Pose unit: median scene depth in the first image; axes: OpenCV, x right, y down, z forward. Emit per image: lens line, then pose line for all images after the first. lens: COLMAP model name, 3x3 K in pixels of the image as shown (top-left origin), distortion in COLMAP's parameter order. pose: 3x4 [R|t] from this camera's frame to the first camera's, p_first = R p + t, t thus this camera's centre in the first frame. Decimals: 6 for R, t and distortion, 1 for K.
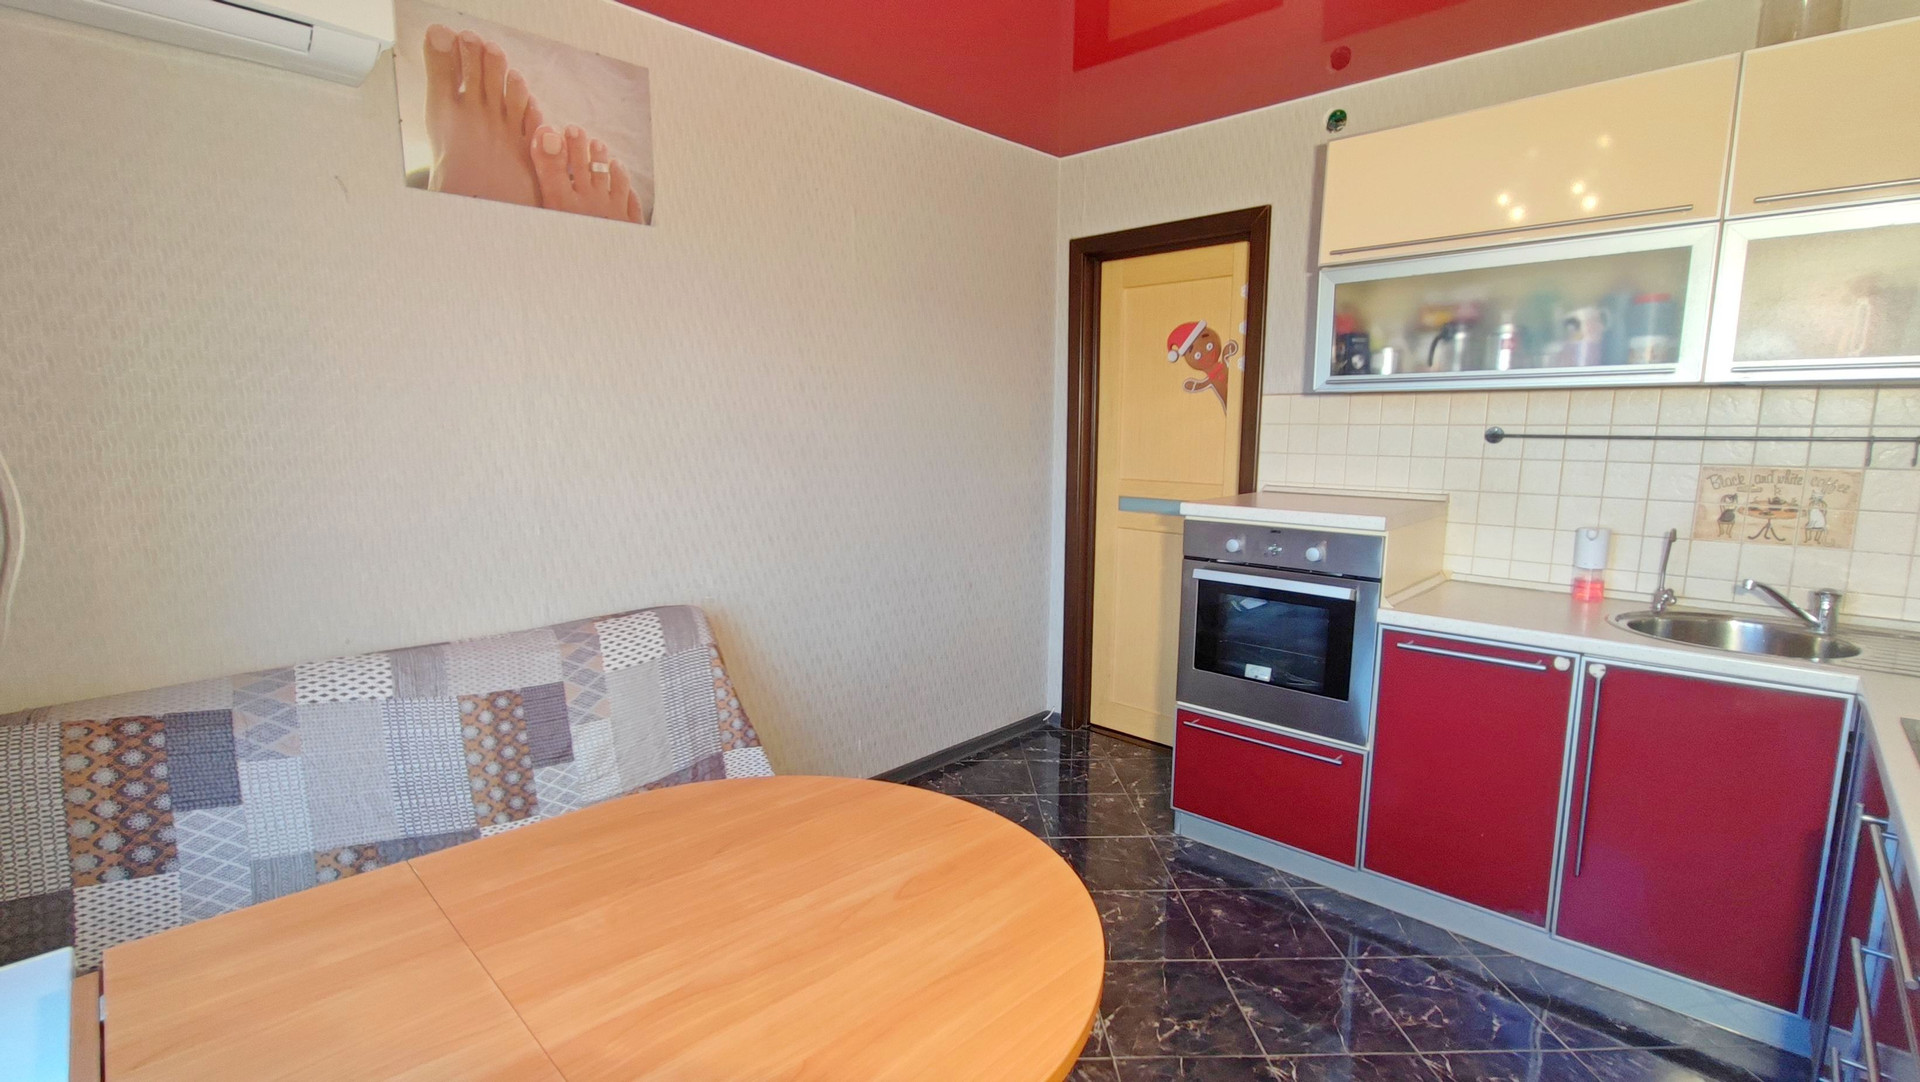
lens RADIAL K [[858.1, 0, 968.6], [0, 858.1, 570.8], [0, 0, 1]] dist [-0.010867, 0.005439]
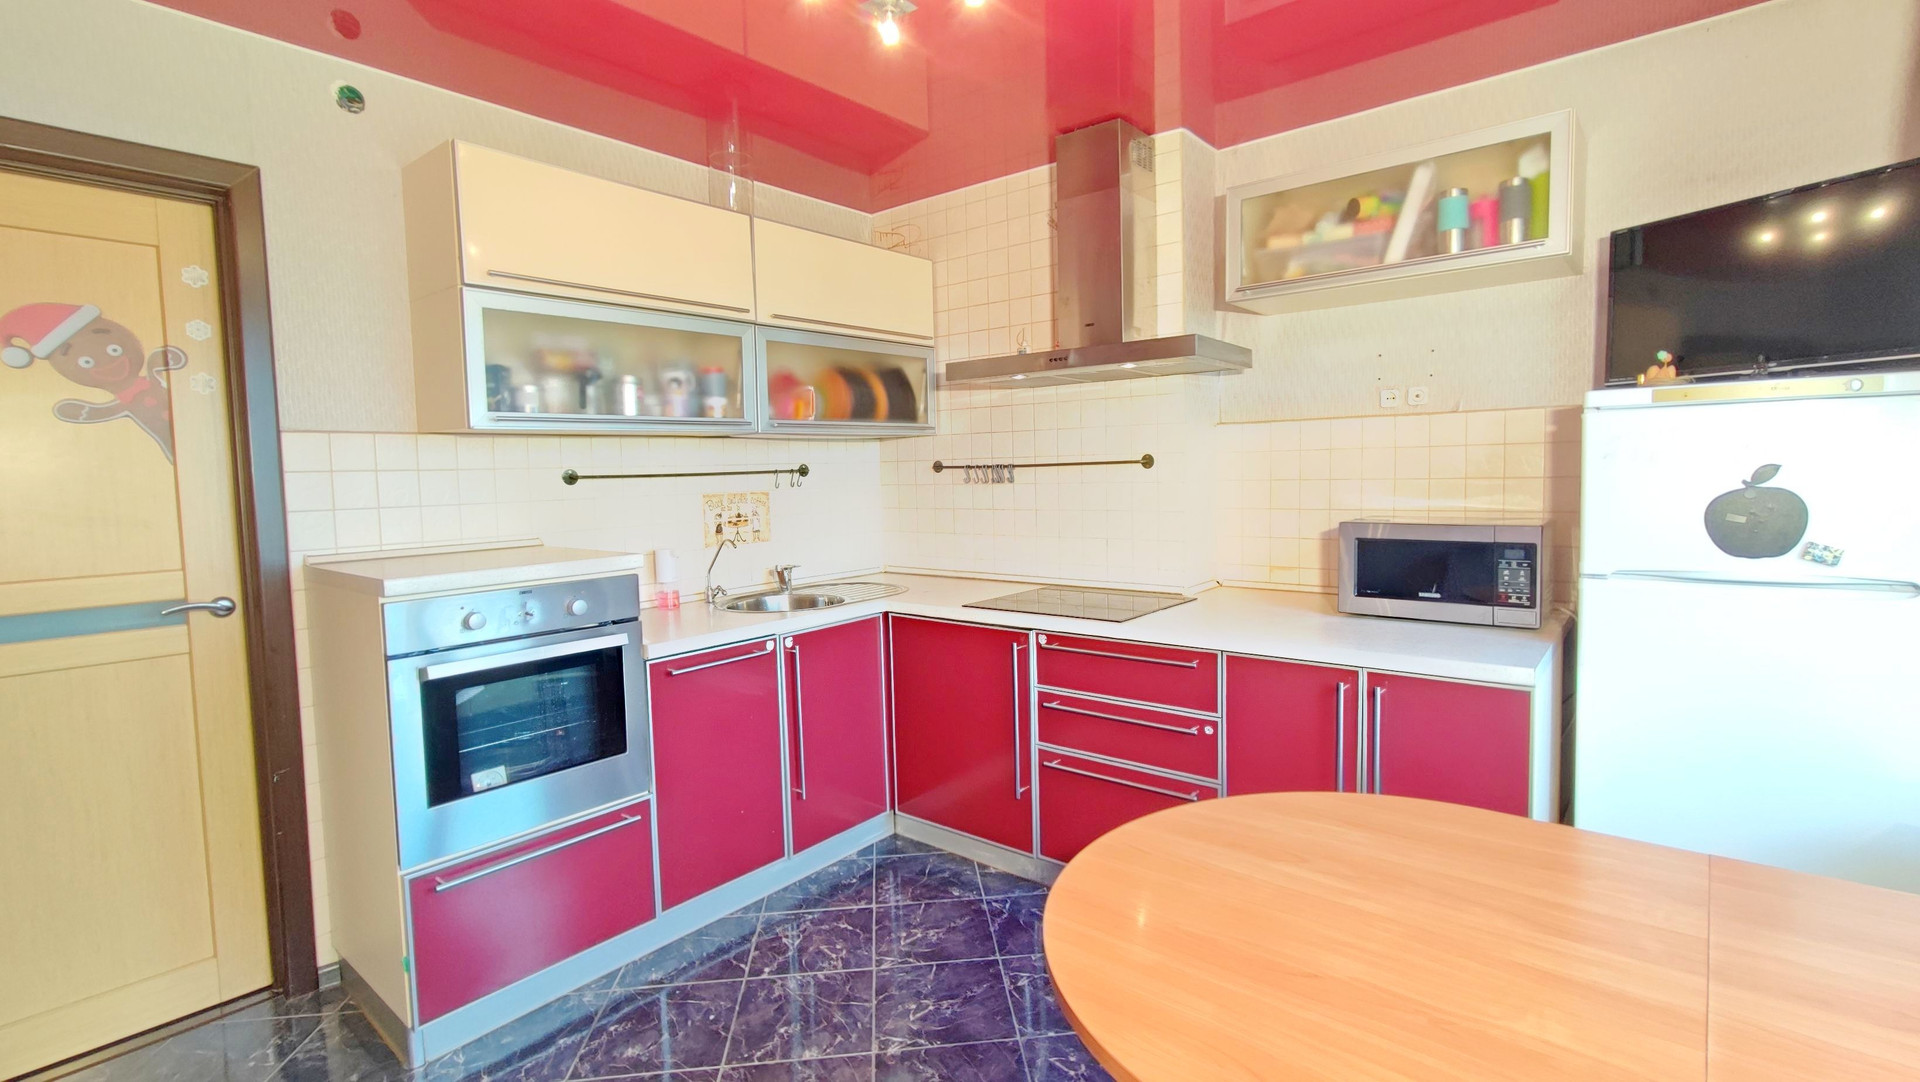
lens RADIAL K [[855.2, 0, 960.0], [0, 855.2, 541.0], [0, 0, 1]] dist [-0.000133, 0.000987]
pose [[-0.044511, -0.085573, 0.995337, -0.495113], [0.195770, 0.976260, 0.092688, -0.091604], [-0.979639, 0.198983, -0.026701, 0.616286]]
